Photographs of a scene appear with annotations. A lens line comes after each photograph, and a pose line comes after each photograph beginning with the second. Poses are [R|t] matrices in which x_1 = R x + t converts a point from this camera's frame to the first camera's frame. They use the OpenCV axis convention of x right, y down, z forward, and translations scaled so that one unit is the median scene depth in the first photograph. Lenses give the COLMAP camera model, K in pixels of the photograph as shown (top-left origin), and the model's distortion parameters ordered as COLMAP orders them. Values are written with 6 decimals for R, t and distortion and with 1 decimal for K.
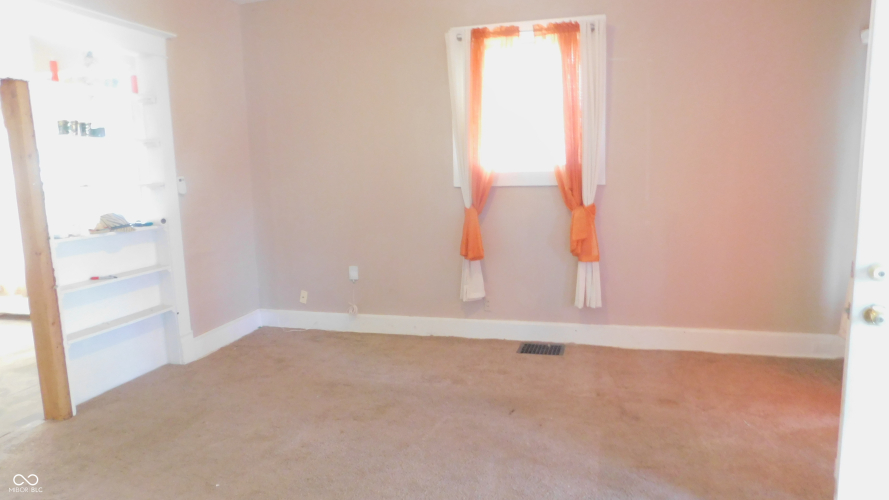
lens RADIAL K [[585.4, 0, 444.5], [0, 585.4, 250.0], [0, 0, 1]] dist [-0.068896, 0.052360]
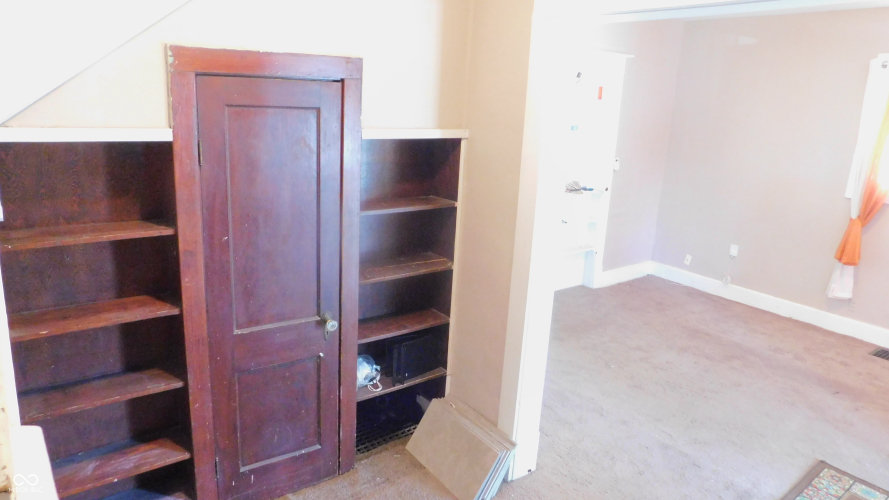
lens RADIAL K [[585.4, 0, 444.5], [0, 585.4, 250.0], [0, 0, 1]] dist [-0.068896, 0.052360]
pose [[0.788351, 0.222159, -0.573715, 0.069545], [-0.158289, 0.974376, 0.159799, -0.068837], [0.594515, -0.035165, 0.803315, -0.384308]]
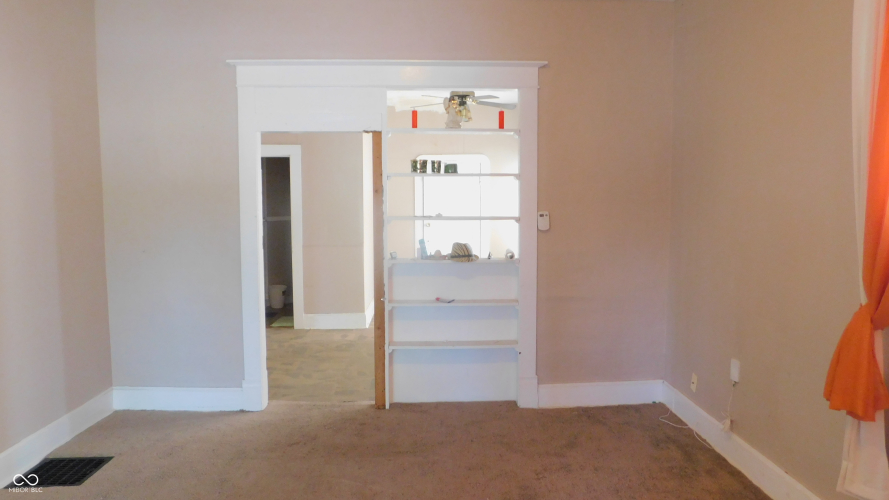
lens RADIAL K [[585.4, 0, 444.5], [0, 585.4, 250.0], [0, 0, 1]] dist [-0.068896, 0.052360]
pose [[0.309072, 0.108756, -0.944800, 0.394089], [-0.139742, 0.987850, 0.067998, -0.107459], [0.940716, 0.111012, 0.320514, 0.552500]]
